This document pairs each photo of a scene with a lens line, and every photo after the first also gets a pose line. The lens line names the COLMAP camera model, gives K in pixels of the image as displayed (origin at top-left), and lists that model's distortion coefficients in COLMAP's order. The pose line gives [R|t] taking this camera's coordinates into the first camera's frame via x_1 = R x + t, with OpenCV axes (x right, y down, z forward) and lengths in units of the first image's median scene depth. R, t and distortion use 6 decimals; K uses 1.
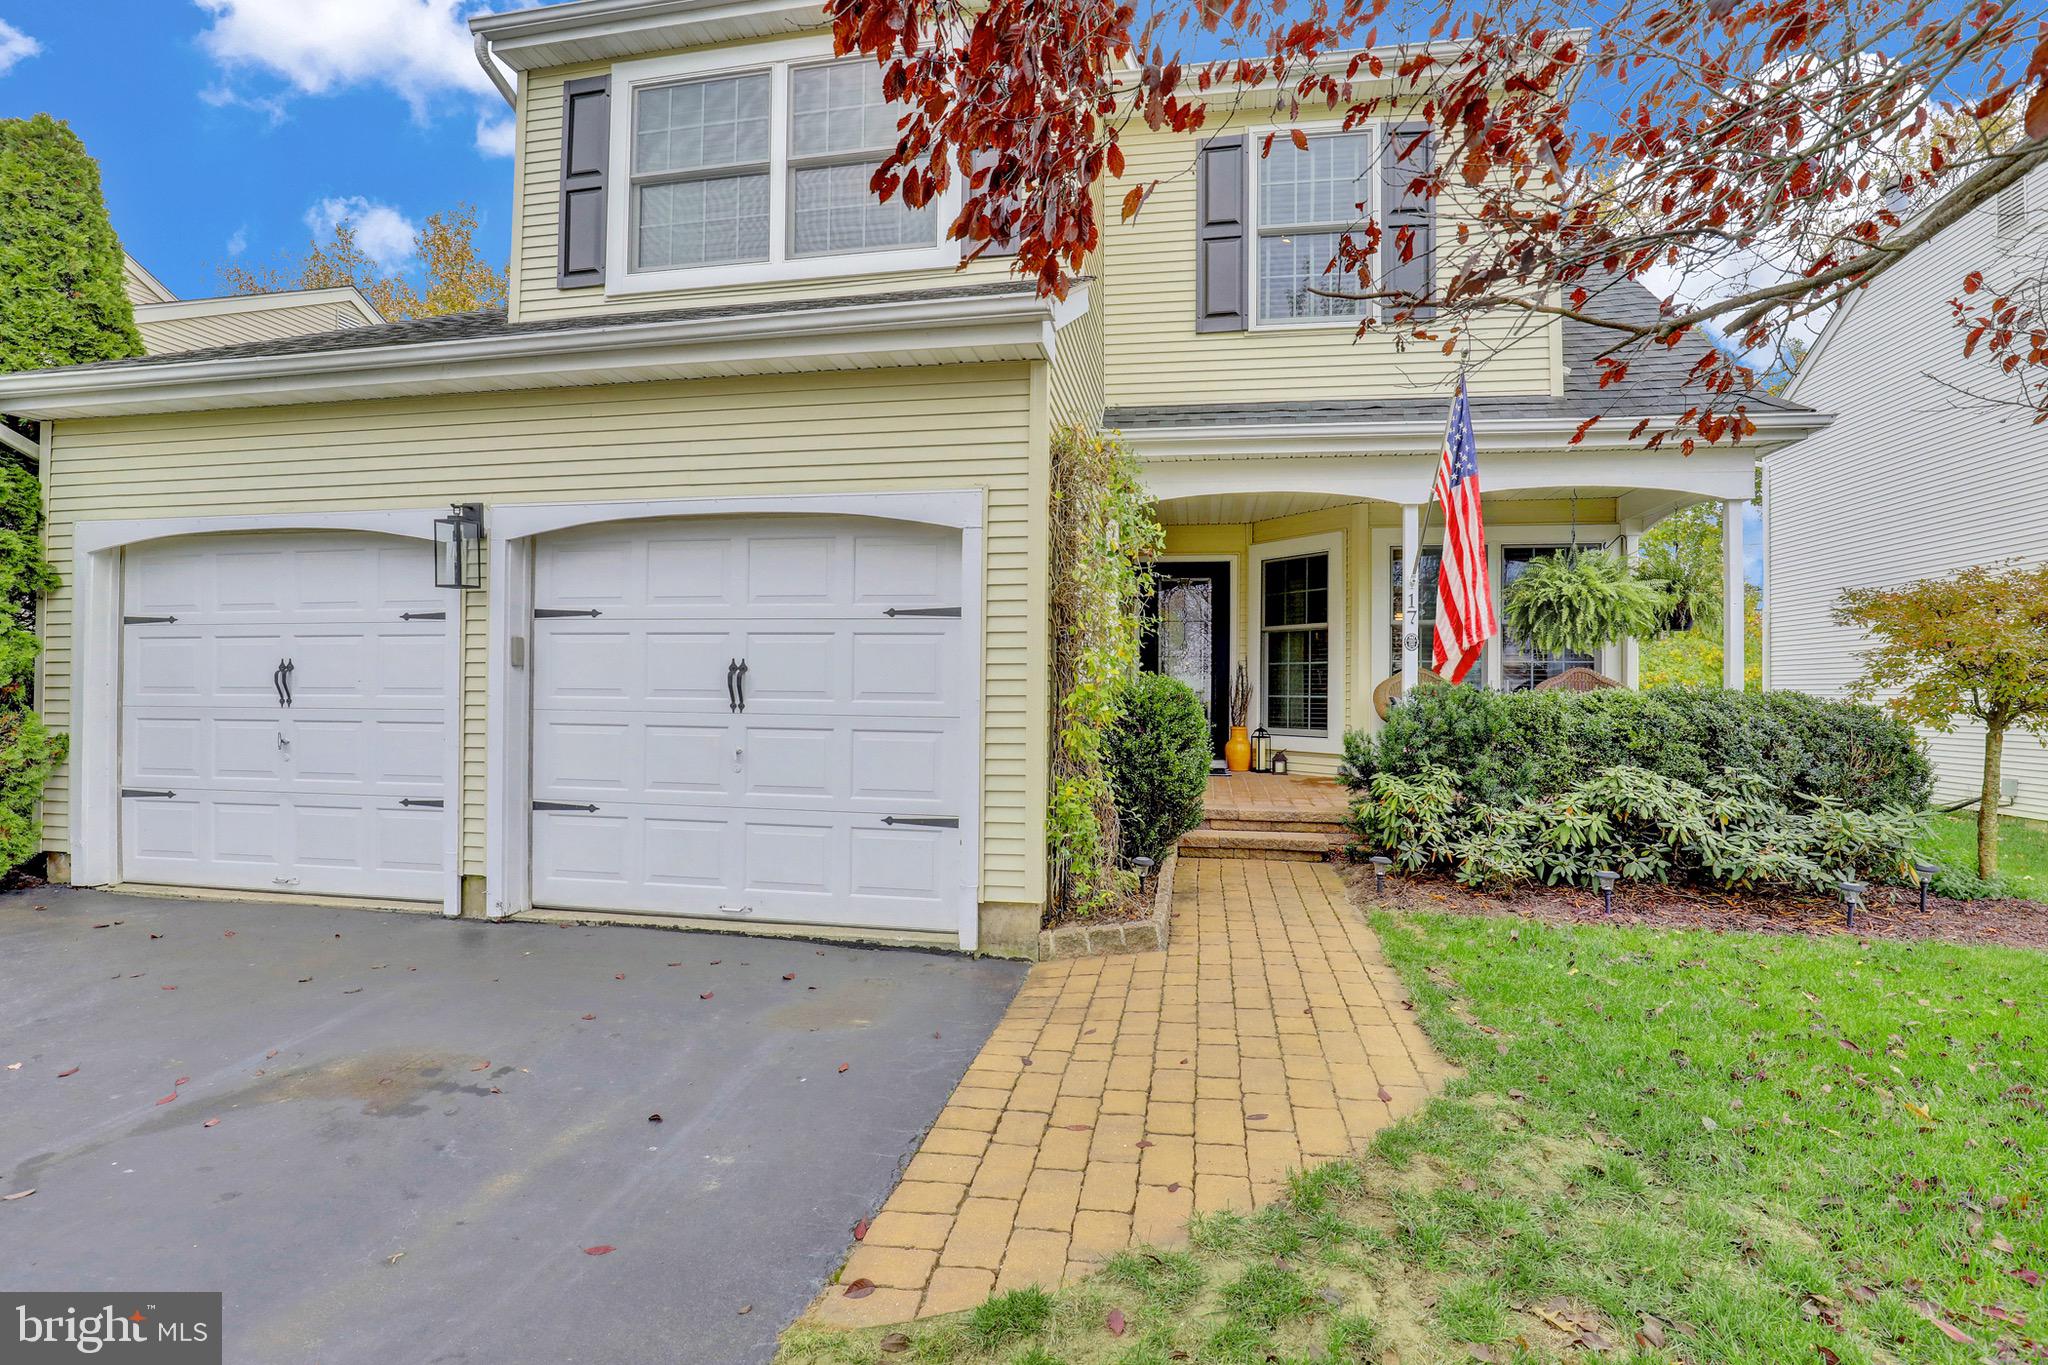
lens RADIAL K [[994.3, 0, 937.6], [0, 994.3, 679.1], [0, 0, 1]] dist [-0.032230, 0.001720]
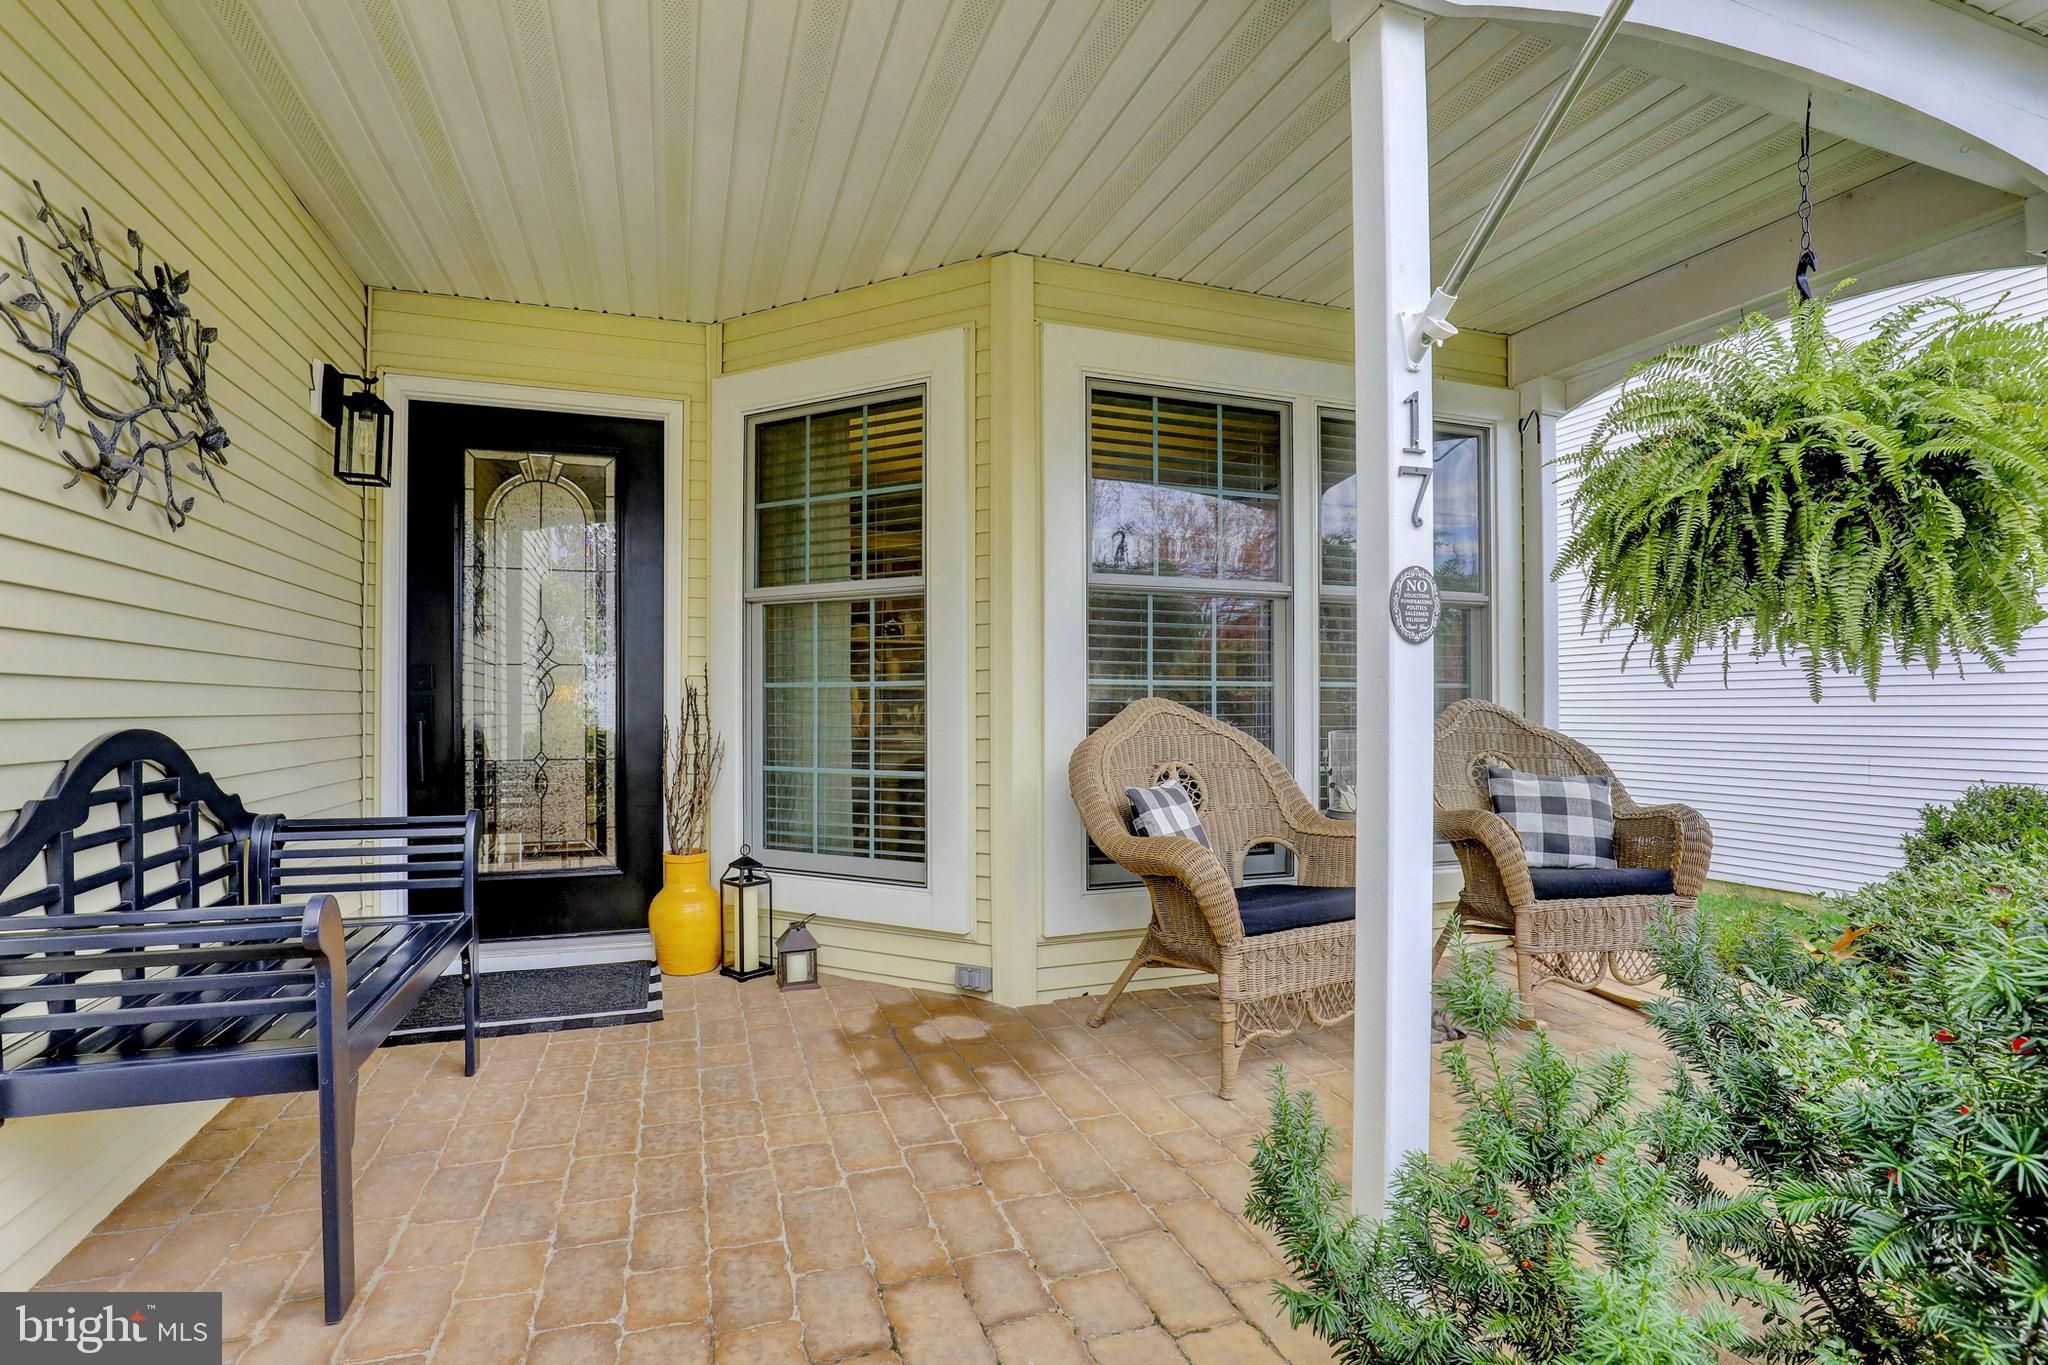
lens RADIAL K [[994.3, 0, 1016.0], [0, 994.3, 683.6], [0, 0, 1]] dist [-0.032230, 0.001720]
pose [[0.830291, -0.003380, 0.557319, 0.354898], [0.006269, 0.999975, -0.003274, -0.024060], [-0.557294, 0.006212, 0.830292, 1.105452]]
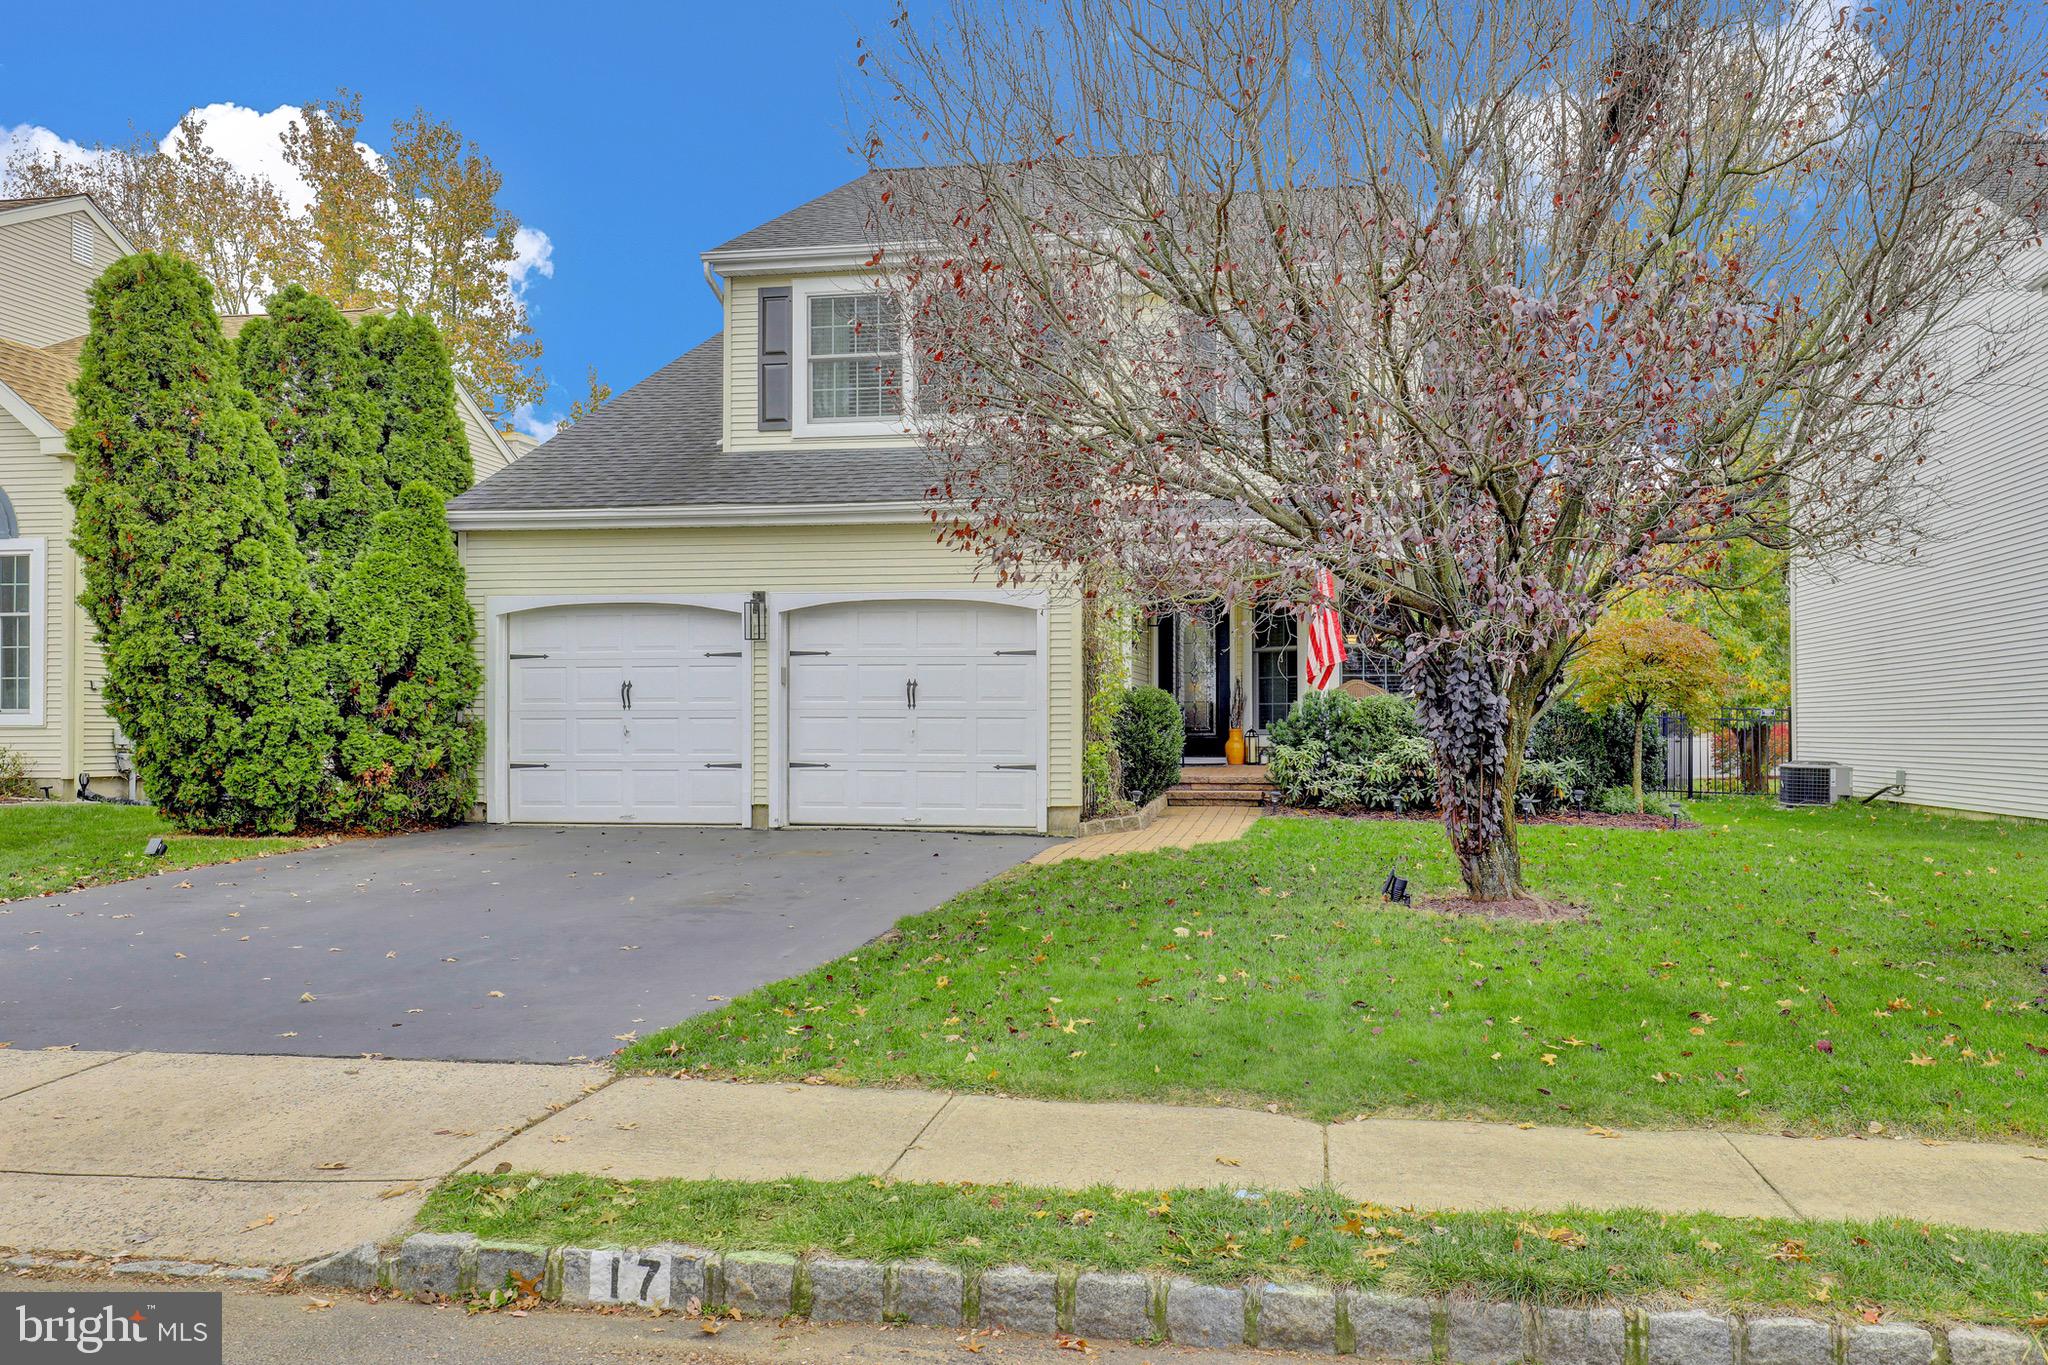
lens RADIAL K [[1601.5, 0, 1025.4], [0, 1601.5, 684.4], [0, 0, 1]] dist [-0.034282, -0.009835]
pose [[0.997172, -0.006438, 0.074879, -0.195689], [0.007139, 0.999933, -0.009091, 0.014871], [-0.074816, 0.009600, 0.997151, -1.760950]]
